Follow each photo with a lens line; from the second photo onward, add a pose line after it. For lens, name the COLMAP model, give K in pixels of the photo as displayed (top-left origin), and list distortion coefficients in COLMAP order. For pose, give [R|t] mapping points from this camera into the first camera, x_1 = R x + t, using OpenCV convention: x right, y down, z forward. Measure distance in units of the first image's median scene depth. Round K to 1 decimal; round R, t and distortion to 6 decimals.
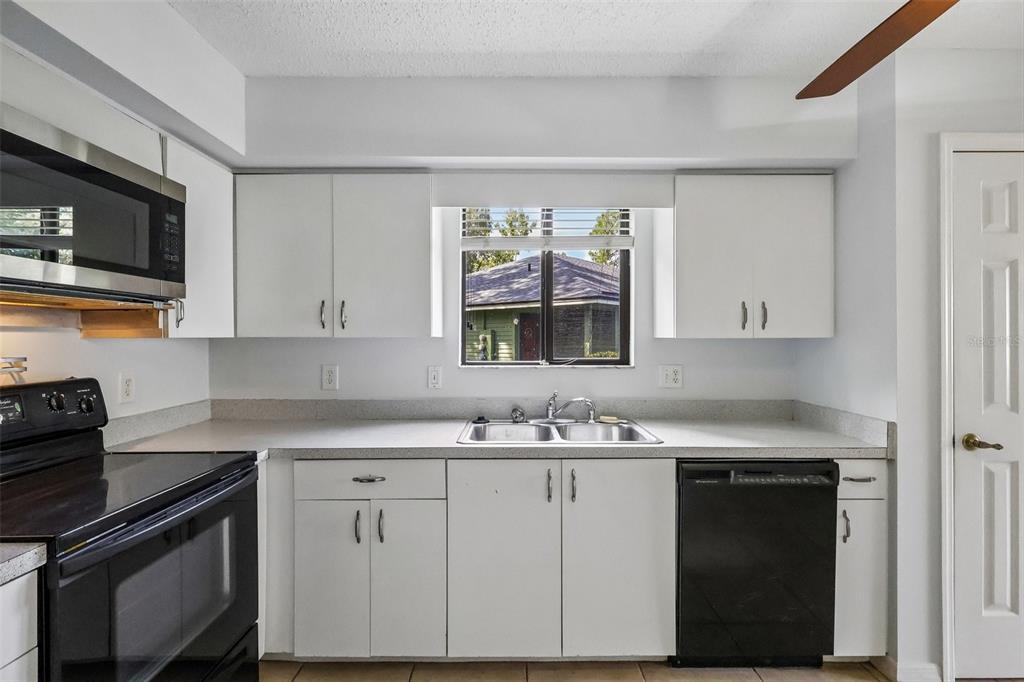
lens RADIAL K [[471.2, 0, 512.0], [0, 471.2, 341.0], [0, 0, 1]] dist [0.000023, 0.000051]
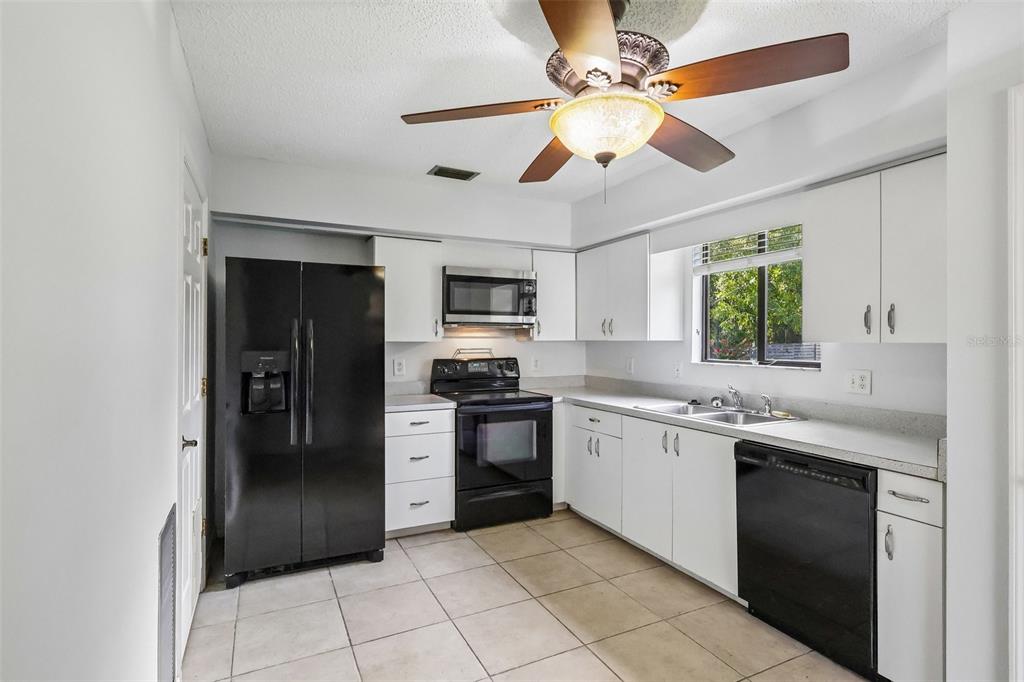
lens RADIAL K [[507.1, 0, 512.0], [0, 507.1, 341.0], [0, 0, 1]] dist [0.003803, 0.000504]
pose [[0.443909, 0.003673, -0.896064, 1.280713], [-0.005542, 0.999984, 0.001353, -0.008434], [0.896055, 0.004365, 0.443922, -0.137800]]
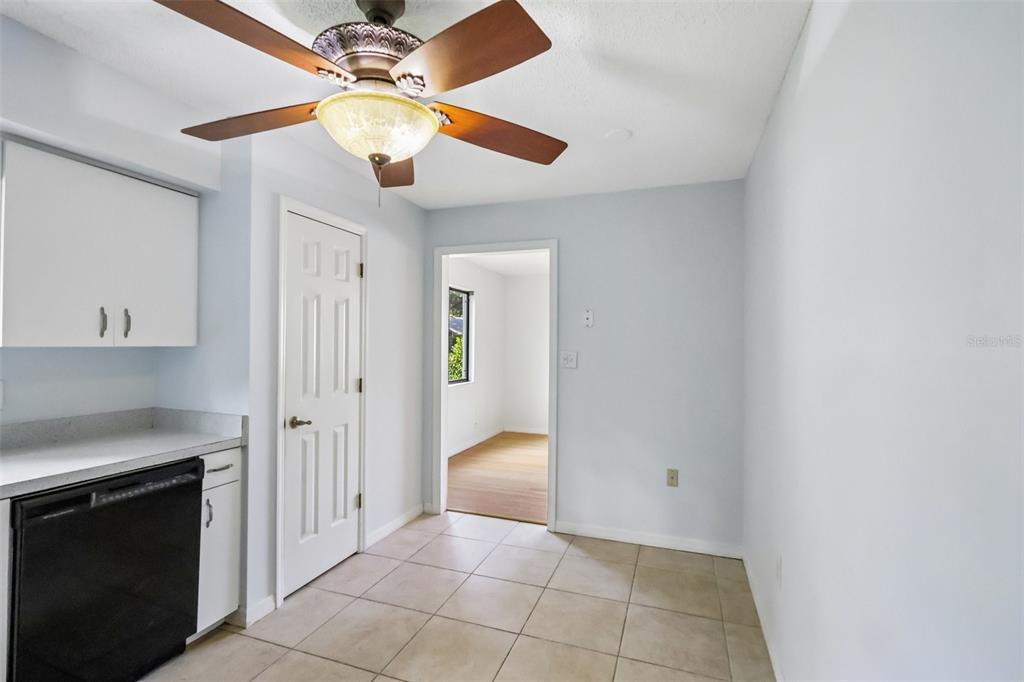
lens RADIAL K [[471.2, 0, 512.0], [0, 471.2, 341.0], [0, 0, 1]] dist [0.000023, 0.000051]
pose [[0.339416, 0.011519, 0.940566, -0.118315], [-0.008095, 0.999924, -0.009325, -0.017416], [-0.940602, -0.004449, 0.339483, -0.074232]]
